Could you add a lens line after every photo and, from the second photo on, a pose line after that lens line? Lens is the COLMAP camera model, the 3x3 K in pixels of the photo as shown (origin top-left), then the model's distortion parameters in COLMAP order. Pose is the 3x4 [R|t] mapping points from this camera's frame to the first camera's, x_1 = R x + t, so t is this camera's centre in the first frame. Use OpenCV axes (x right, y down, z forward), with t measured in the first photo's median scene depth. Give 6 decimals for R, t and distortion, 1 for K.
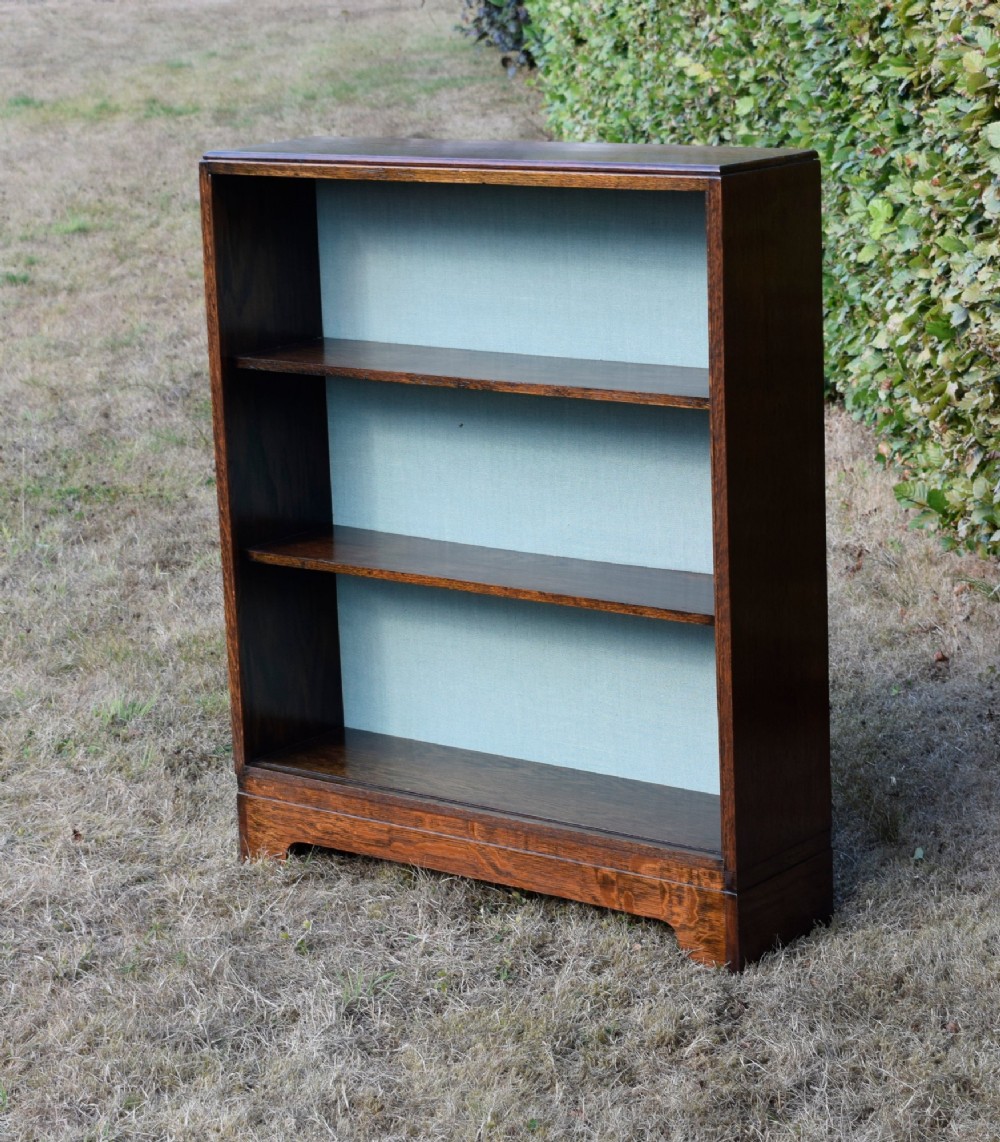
lens RADIAL K [[2878.4, 0, 493.9], [0, 2878.4, 568.6], [0, 0, 1]] dist [-0.005641, 0.000000]
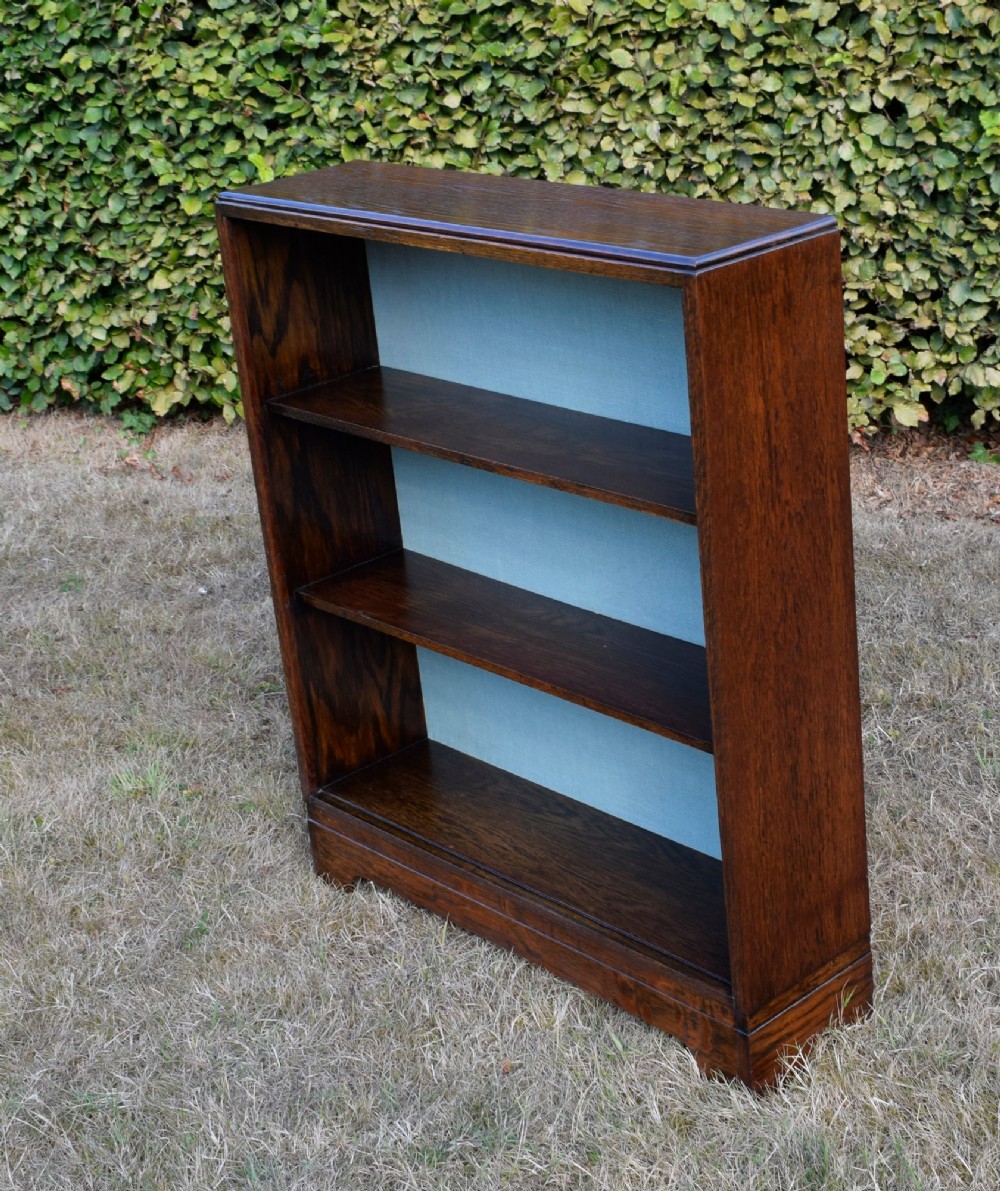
lens RADIAL K [[1978.7, 0, 607.4], [0, 1978.7, 541.6], [0, 0, 1]] dist [-0.019760, 0.000000]
pose [[0.990413, 0.008427, -0.137882, 0.119604], [0.011712, 0.989421, 0.144598, -0.127971], [0.137642, -0.144826, 0.979837, 0.379964]]
